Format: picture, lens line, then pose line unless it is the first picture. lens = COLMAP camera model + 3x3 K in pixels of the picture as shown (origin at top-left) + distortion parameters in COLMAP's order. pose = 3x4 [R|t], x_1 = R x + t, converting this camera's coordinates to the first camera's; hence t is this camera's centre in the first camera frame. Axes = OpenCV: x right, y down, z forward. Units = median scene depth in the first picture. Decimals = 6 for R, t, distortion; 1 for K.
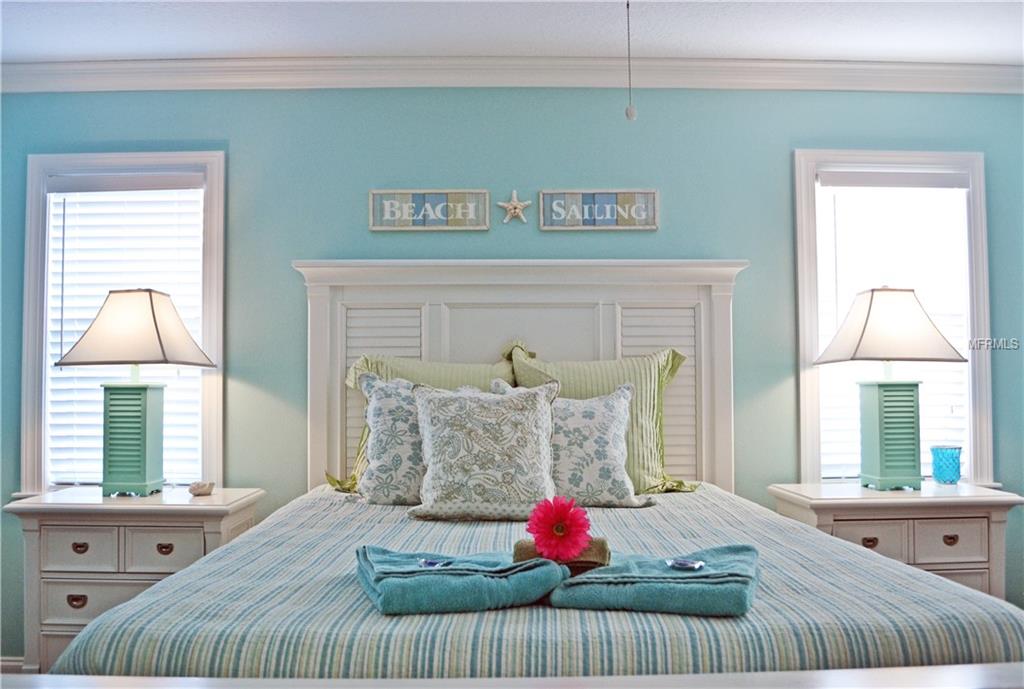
lens RADIAL K [[851.2, 0, 544.3], [0, 851.2, 348.5], [0, 0, 1]] dist [-0.111975, 0.150571]
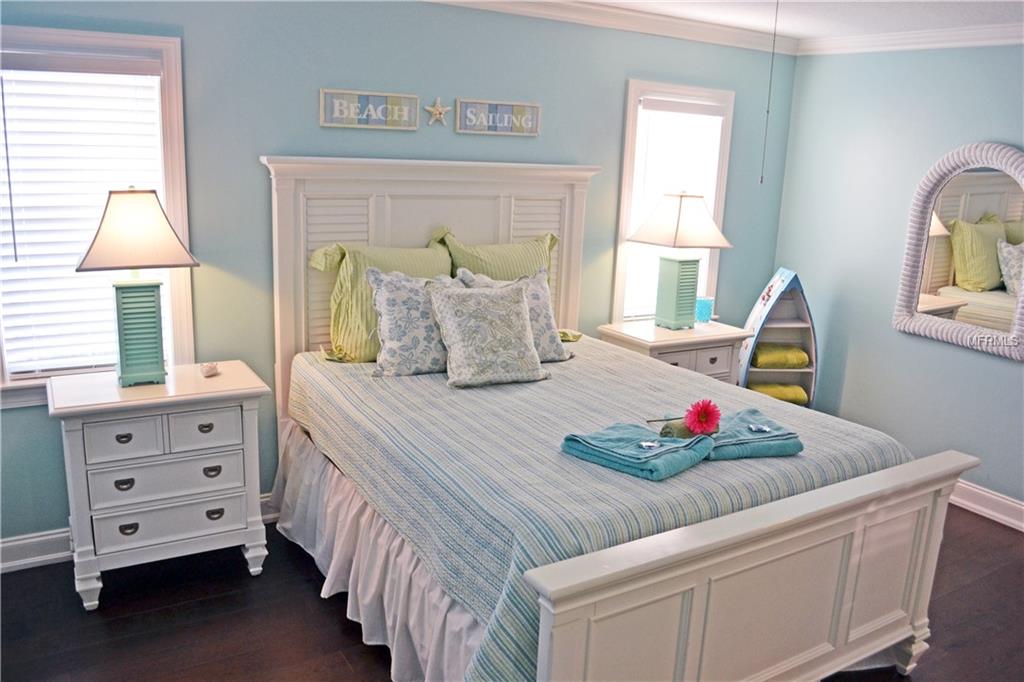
lens RADIAL K [[824.1, 0, 512.0], [0, 824.1, 341.0], [0, 0, 1]] dist [-0.072464, -0.001648]
pose [[0.865371, -0.072959, 0.495792, -0.548617], [-0.071507, 0.961245, 0.266263, -0.174081], [-0.496004, -0.265868, 0.826616, -0.088582]]
